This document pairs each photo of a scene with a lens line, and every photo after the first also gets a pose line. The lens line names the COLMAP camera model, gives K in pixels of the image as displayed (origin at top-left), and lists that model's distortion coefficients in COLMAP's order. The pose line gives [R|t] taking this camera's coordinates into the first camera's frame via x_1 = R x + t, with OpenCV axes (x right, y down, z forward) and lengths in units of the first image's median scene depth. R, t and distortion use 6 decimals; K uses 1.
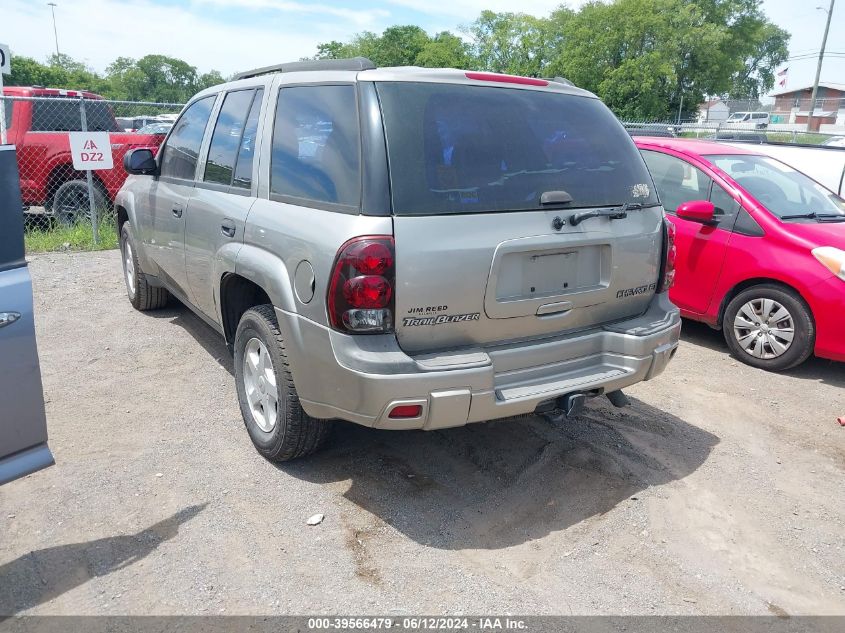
lens RADIAL K [[668.3, 0, 422.5], [0, 668.3, 316.5], [0, 0, 1]] dist [-0.014076, -0.005070]
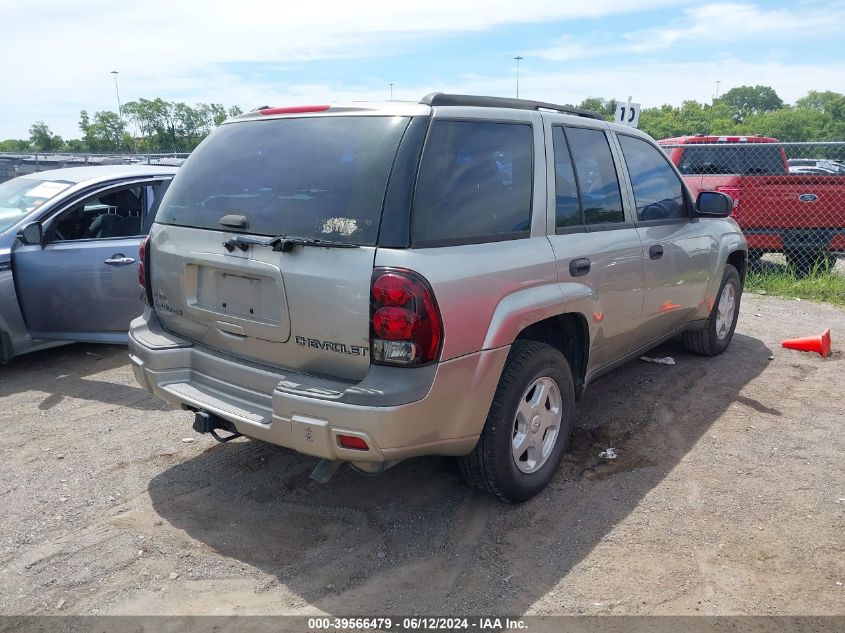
lens RADIAL K [[668.3, 0, 422.5], [0, 668.3, 316.5], [0, 0, 1]] dist [-0.014076, -0.005070]
pose [[0.331019, 0.187654, -0.924777, 1.210436], [-0.252740, 0.961851, 0.104710, -0.206427], [0.909147, 0.199067, 0.365819, 0.871853]]
